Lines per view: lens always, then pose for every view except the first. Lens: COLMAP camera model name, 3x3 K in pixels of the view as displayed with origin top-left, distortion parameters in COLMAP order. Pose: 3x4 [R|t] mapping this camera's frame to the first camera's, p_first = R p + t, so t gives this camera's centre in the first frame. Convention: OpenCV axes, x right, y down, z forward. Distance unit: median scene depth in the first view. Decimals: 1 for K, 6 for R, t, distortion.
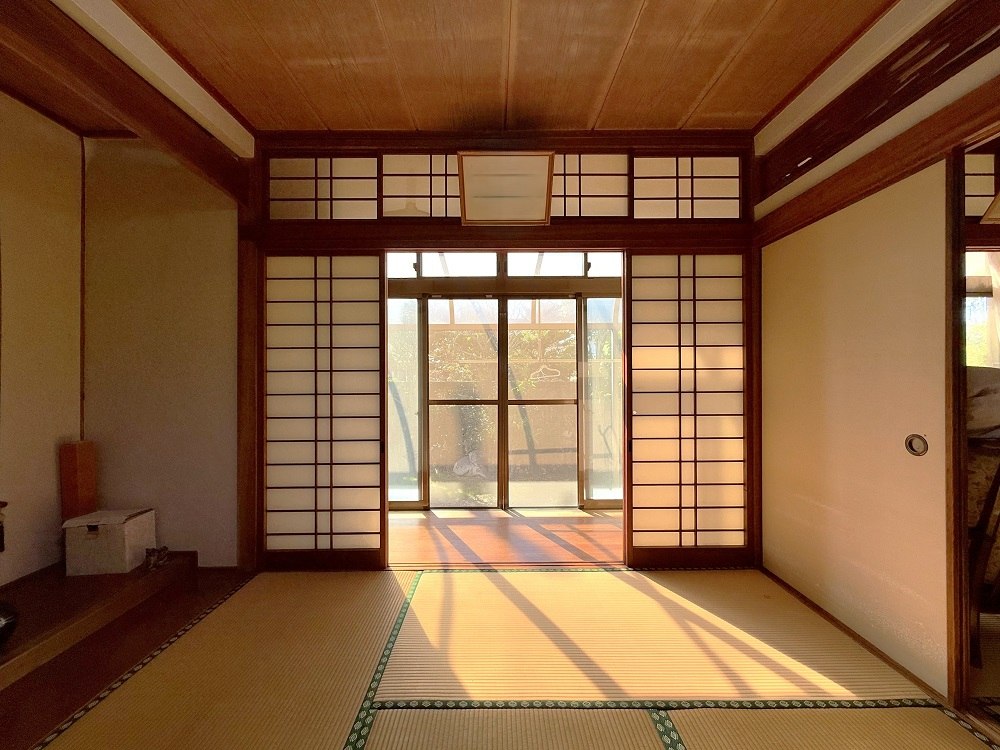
lens RADIAL K [[398.0, 0, 496.6], [0, 398.0, 374.8], [0, 0, 1]] dist [-0.002099, -0.000090]
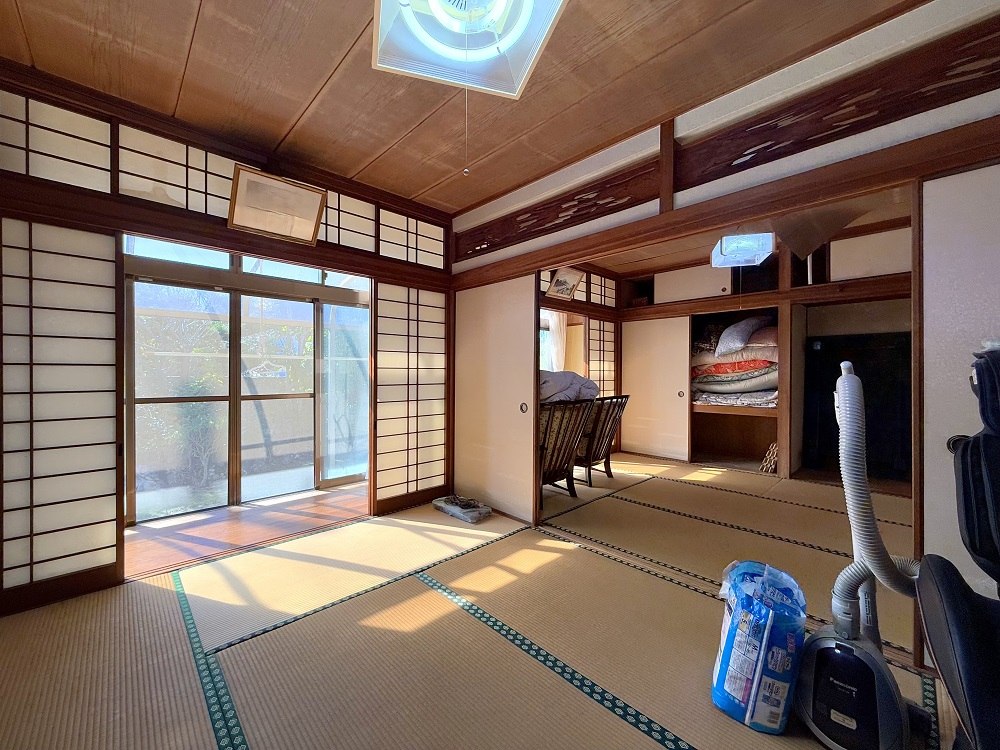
lens RADIAL K [[398.0, 0, 499.6], [0, 398.0, 374.1], [0, 0, 1]] dist [-0.002099, -0.000090]
pose [[0.718327, 0.004943, 0.695689, -0.291667], [-0.011545, 0.999922, 0.004816, -0.004255], [-0.695610, -0.011492, 0.718327, -0.244452]]
